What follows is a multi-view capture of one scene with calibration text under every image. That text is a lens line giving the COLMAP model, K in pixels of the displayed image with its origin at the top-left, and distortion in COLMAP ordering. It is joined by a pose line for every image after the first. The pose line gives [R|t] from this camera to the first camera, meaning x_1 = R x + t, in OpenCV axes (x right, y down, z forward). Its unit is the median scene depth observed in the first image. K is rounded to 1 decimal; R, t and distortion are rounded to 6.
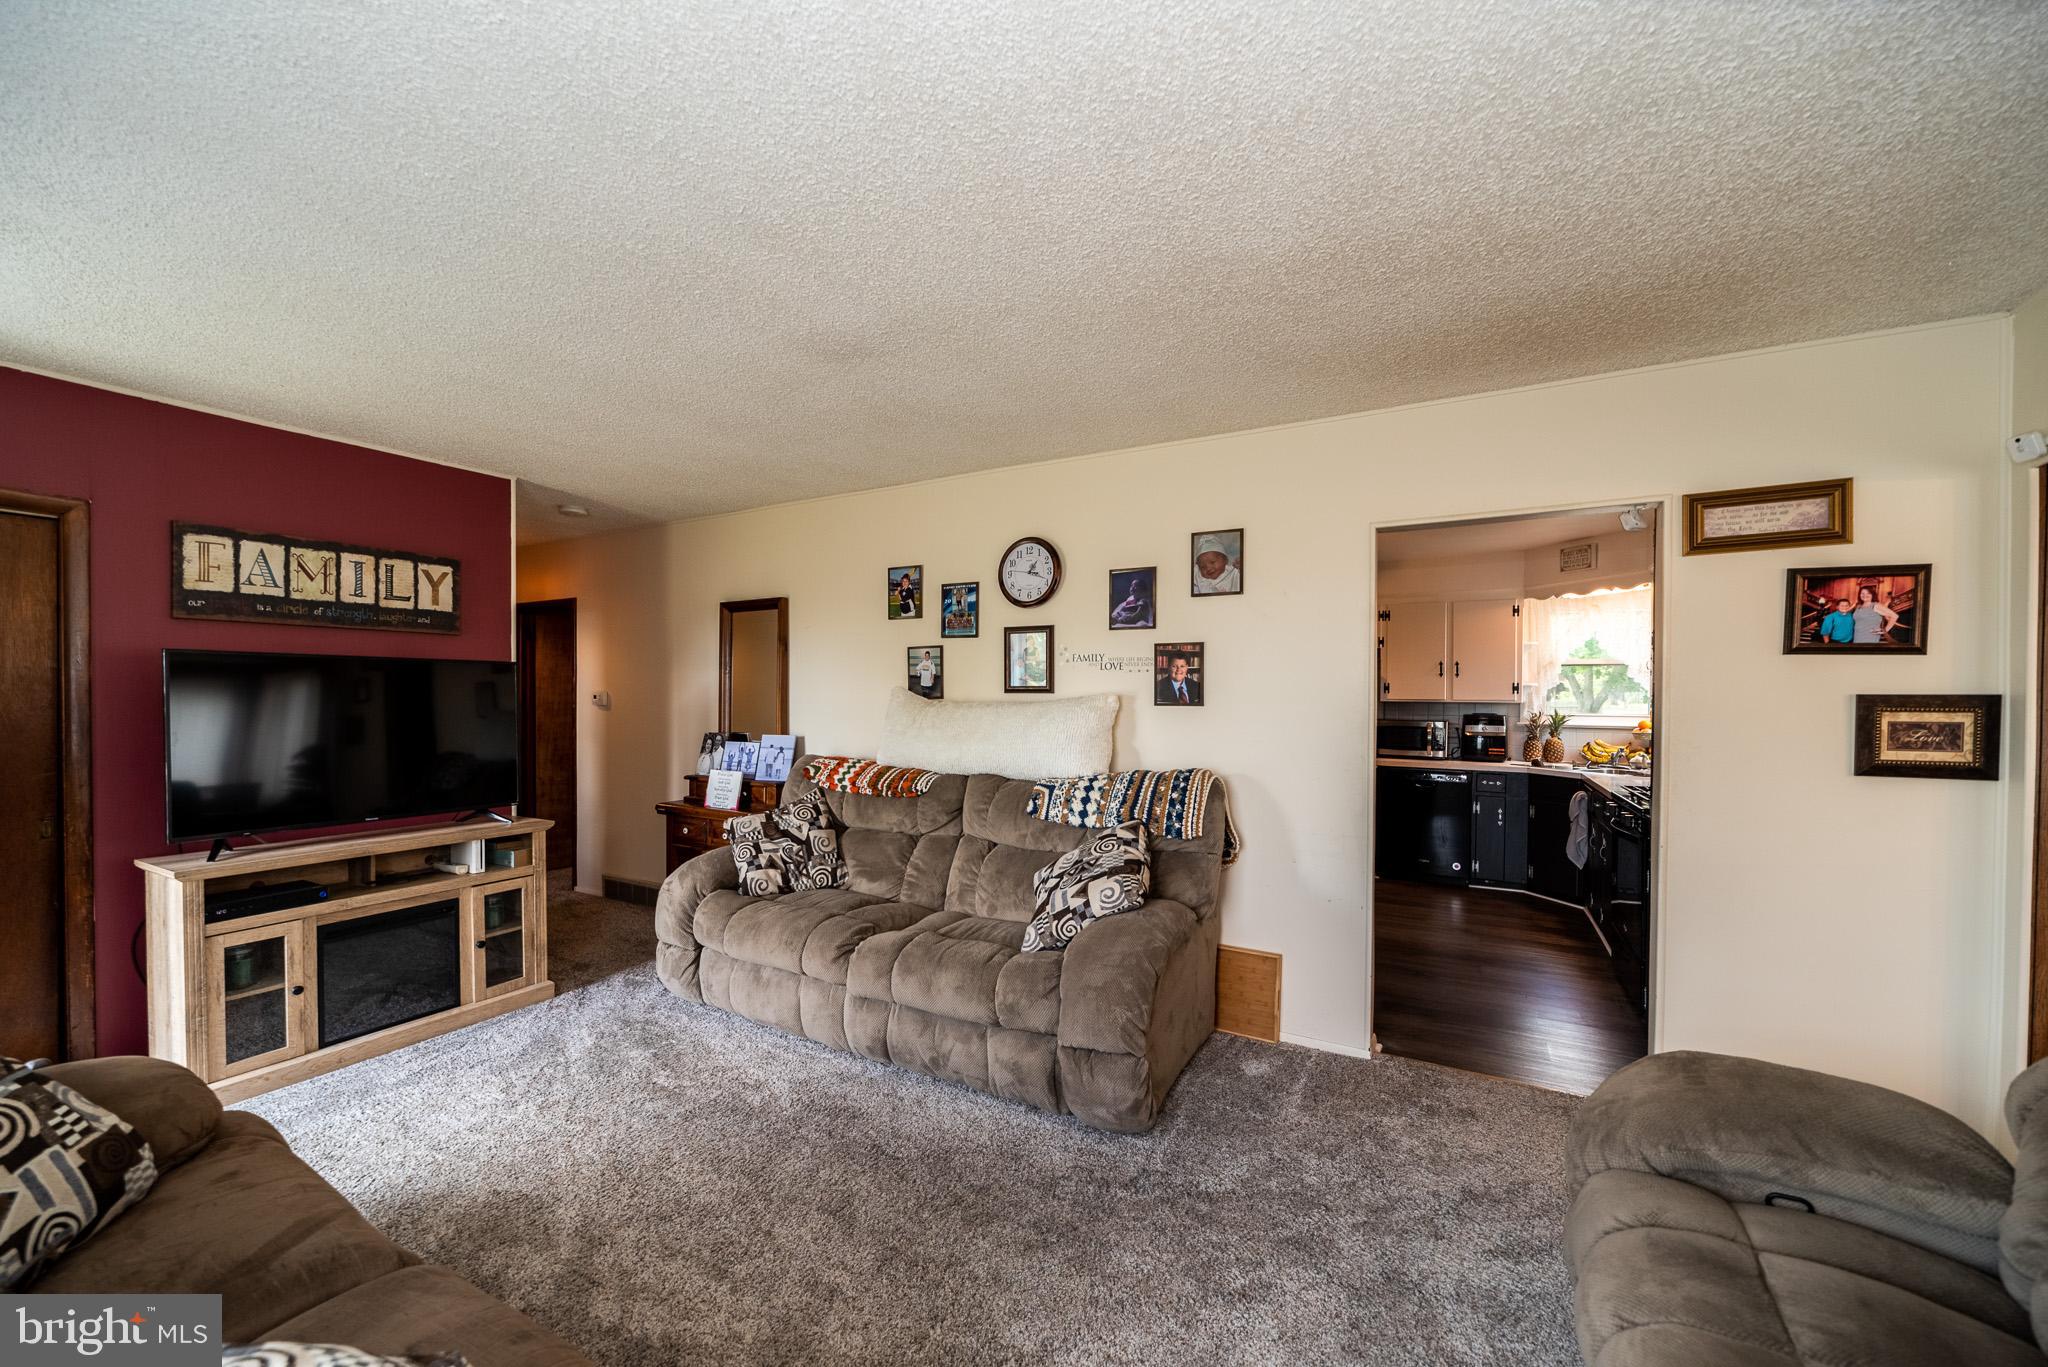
lens RADIAL K [[795.2, 0, 1016.7], [0, 795.2, 696.9], [0, 0, 1]] dist [-0.010354, 0.001199]
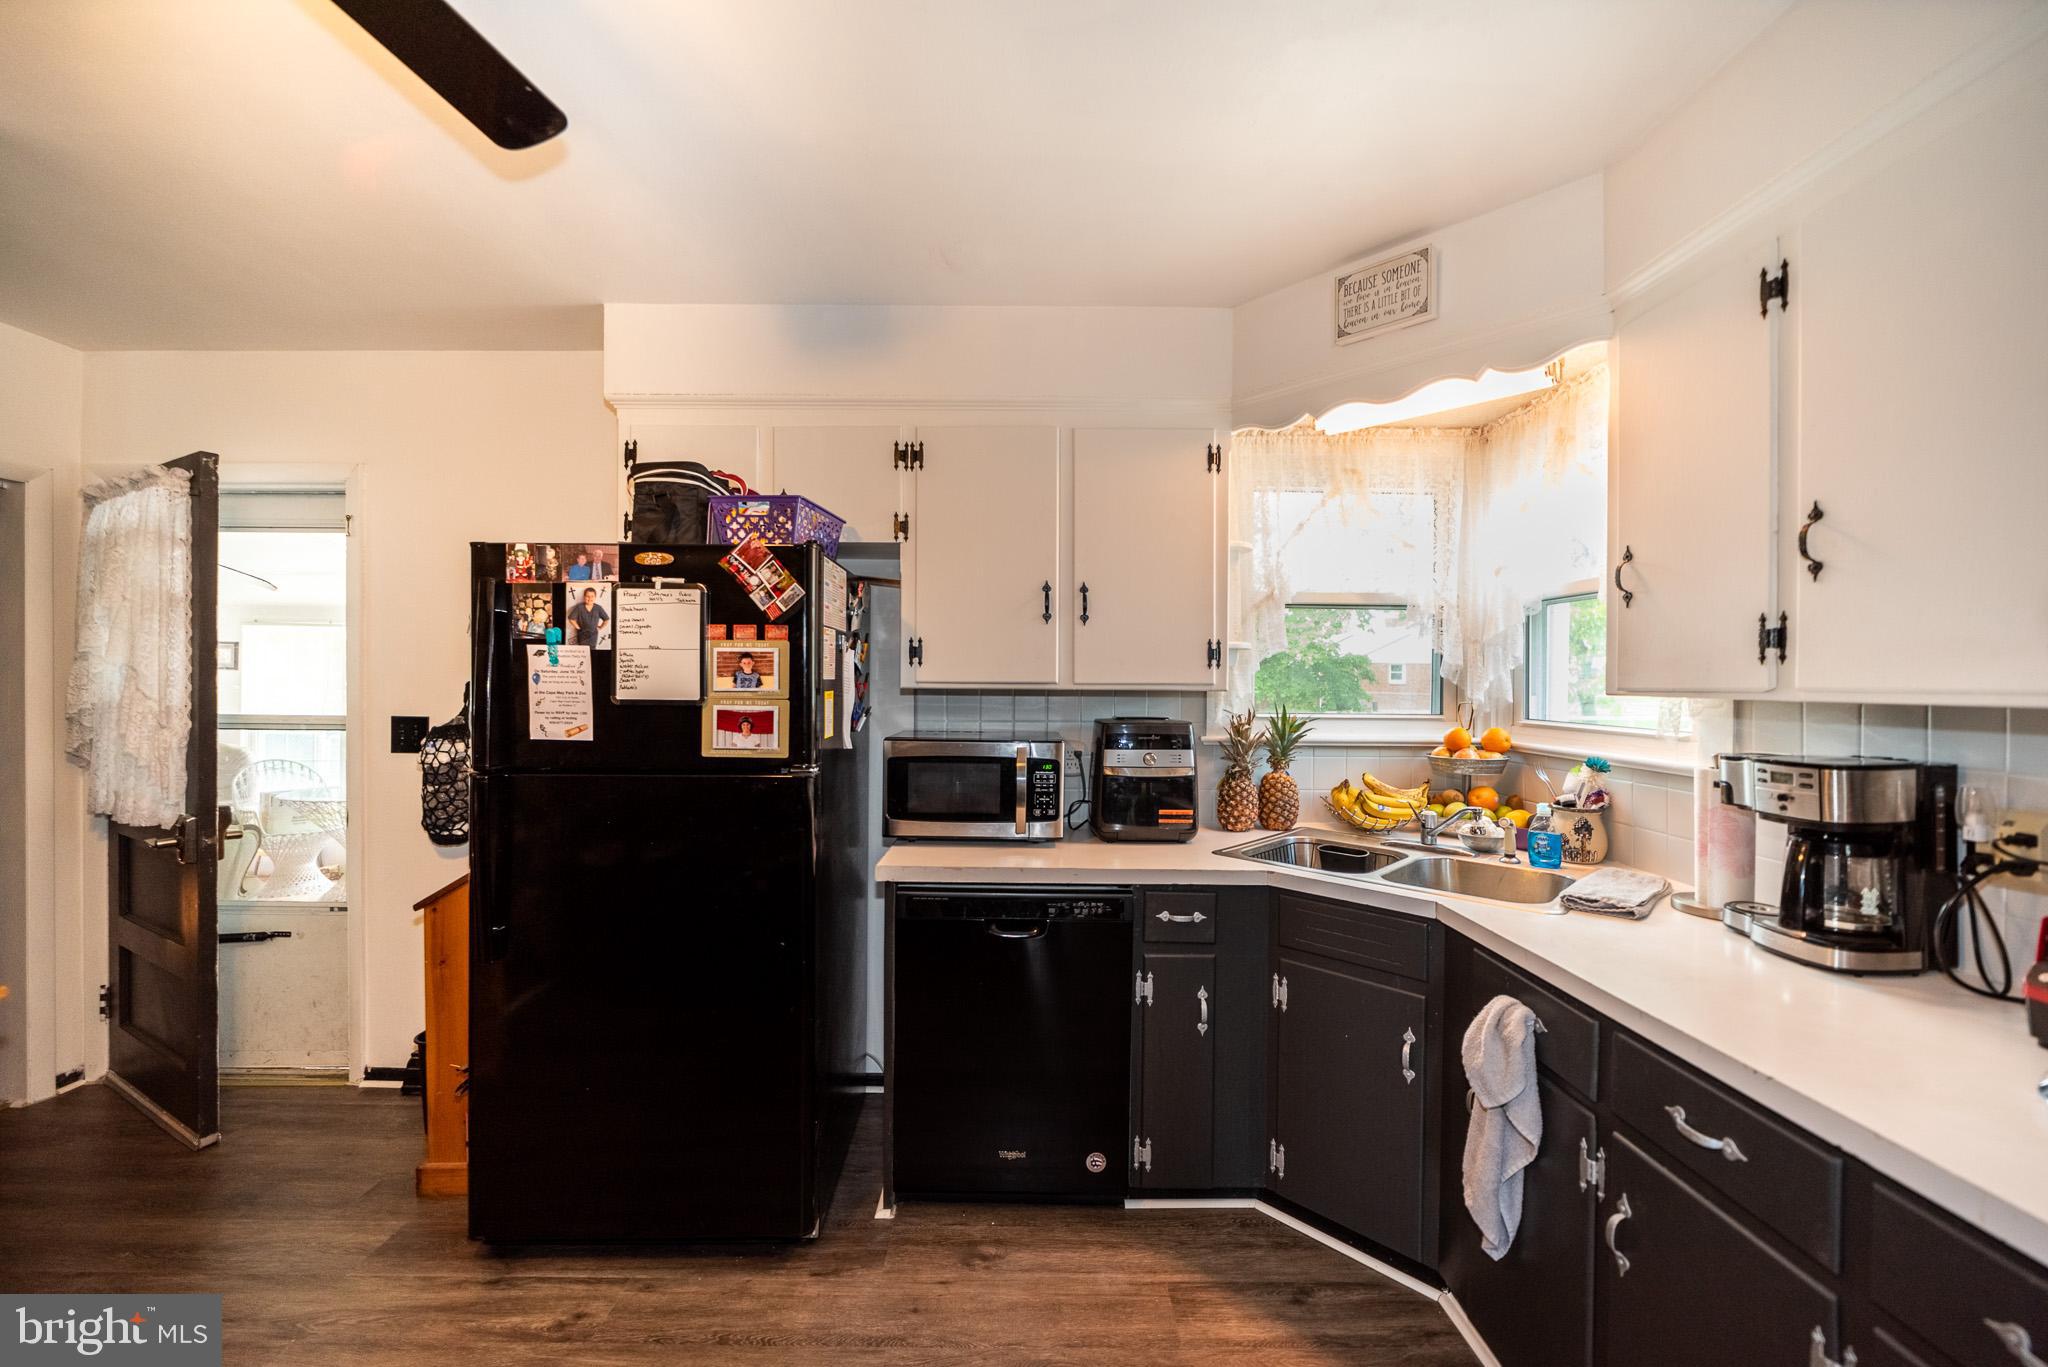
lens RADIAL K [[795.2, 0, 1025.3], [0, 795.2, 684.3], [0, 0, 1]] dist [-0.010354, 0.001199]
pose [[0.867070, -0.002660, 0.498179, 0.565662], [0.002156, 0.999996, 0.001588, 0.005895], [-0.498182, -0.000303, 0.867073, 1.138805]]
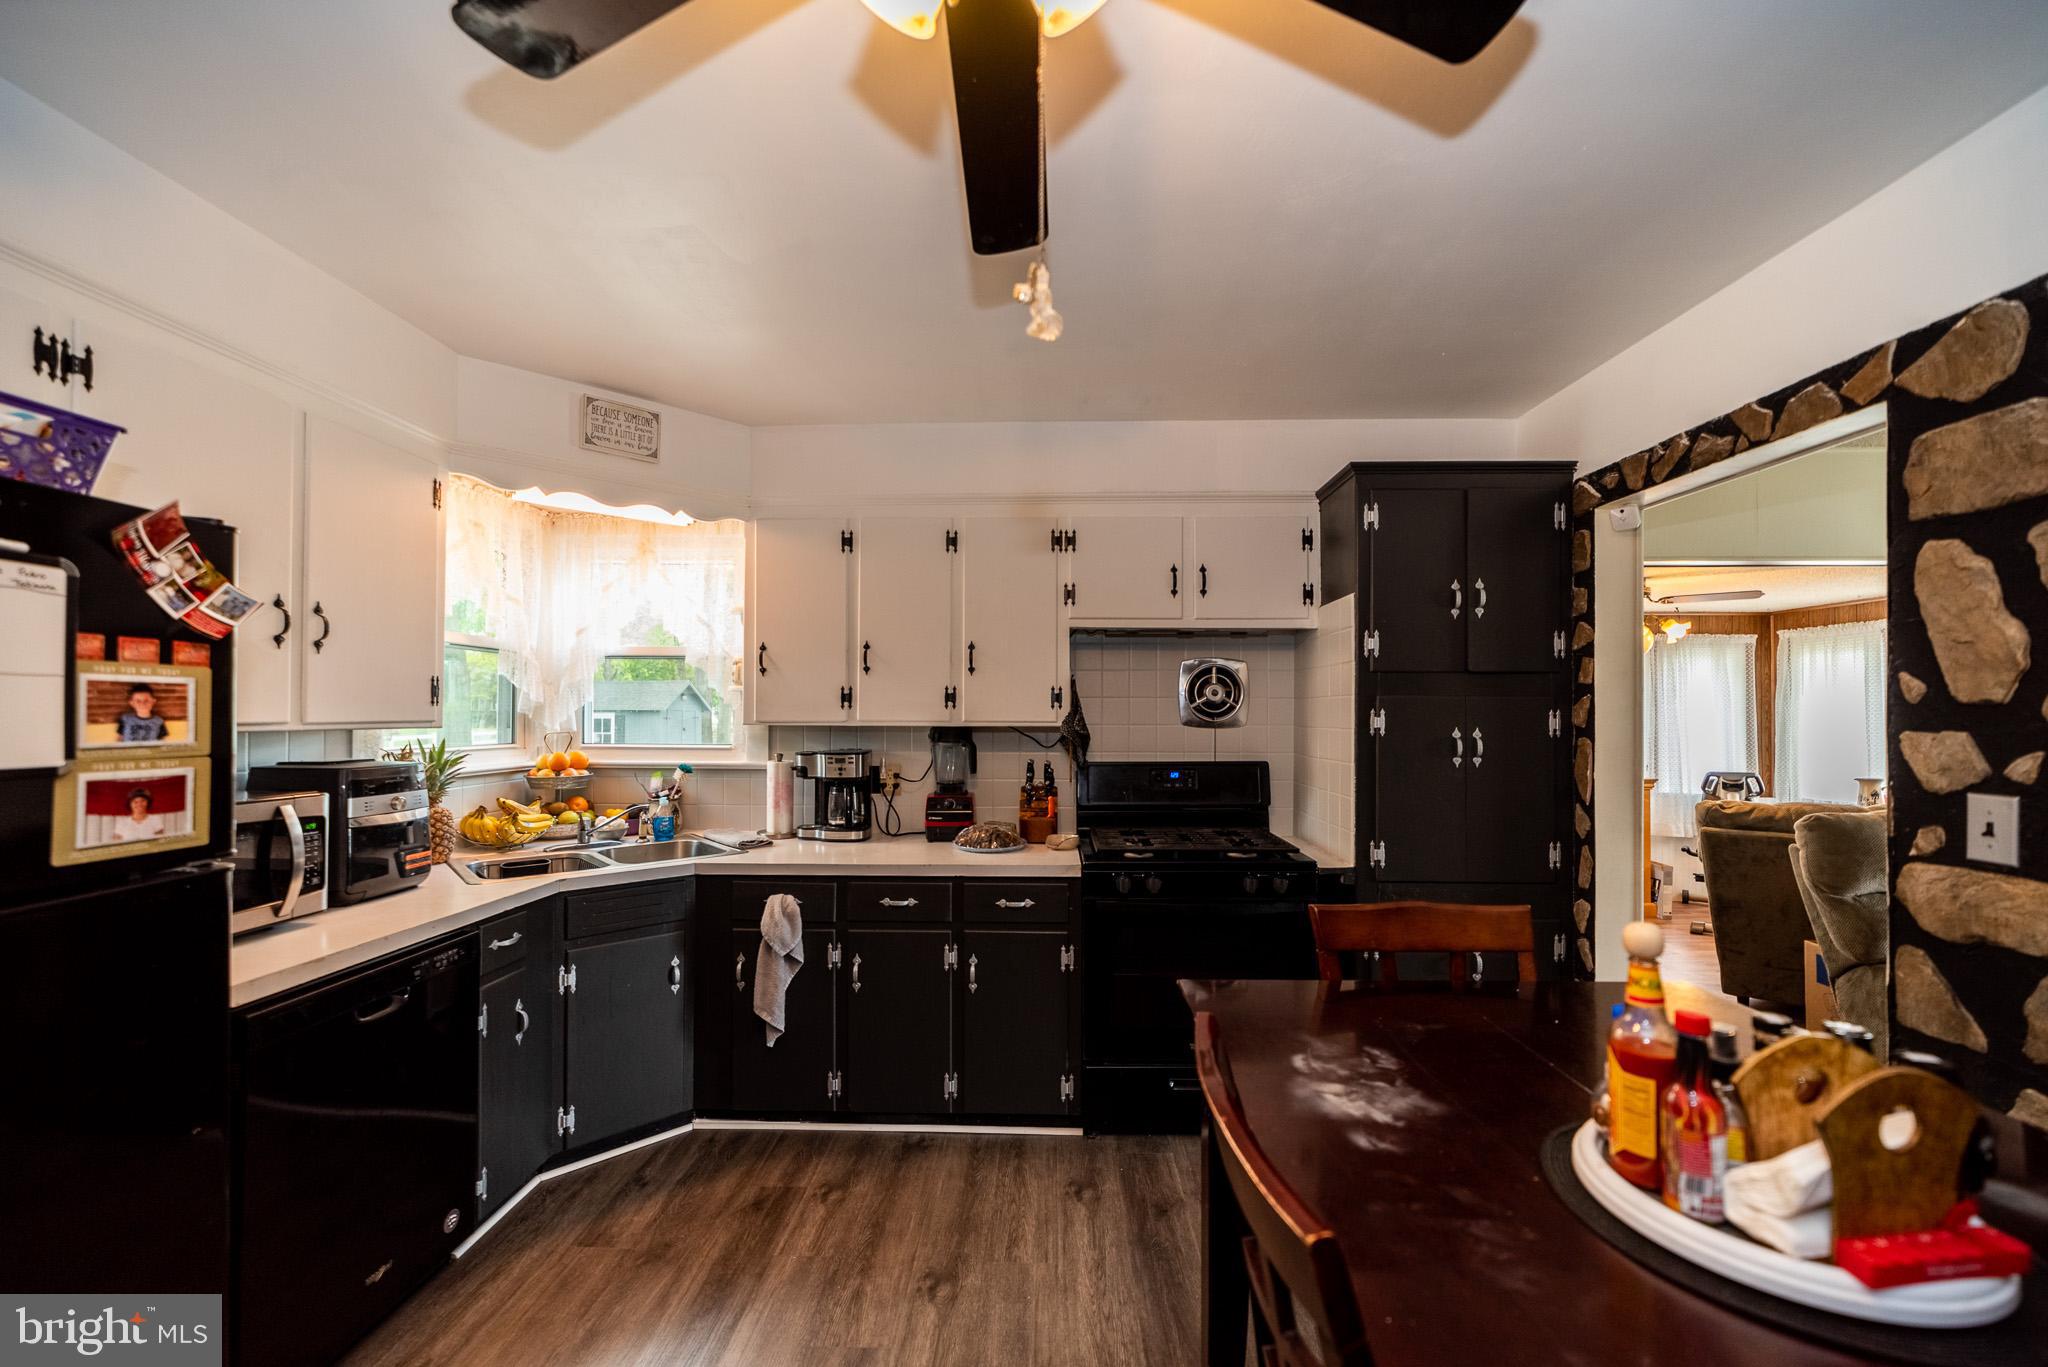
lens RADIAL K [[795.2, 0, 1037.6], [0, 795.2, 699.2], [0, 0, 1]] dist [-0.010354, 0.001199]
pose [[-0.476972, 0.007639, 0.878885, 0.226195], [-0.001166, 0.999956, -0.009324, -0.005261], [-0.878918, -0.005472, -0.476942, 1.503889]]
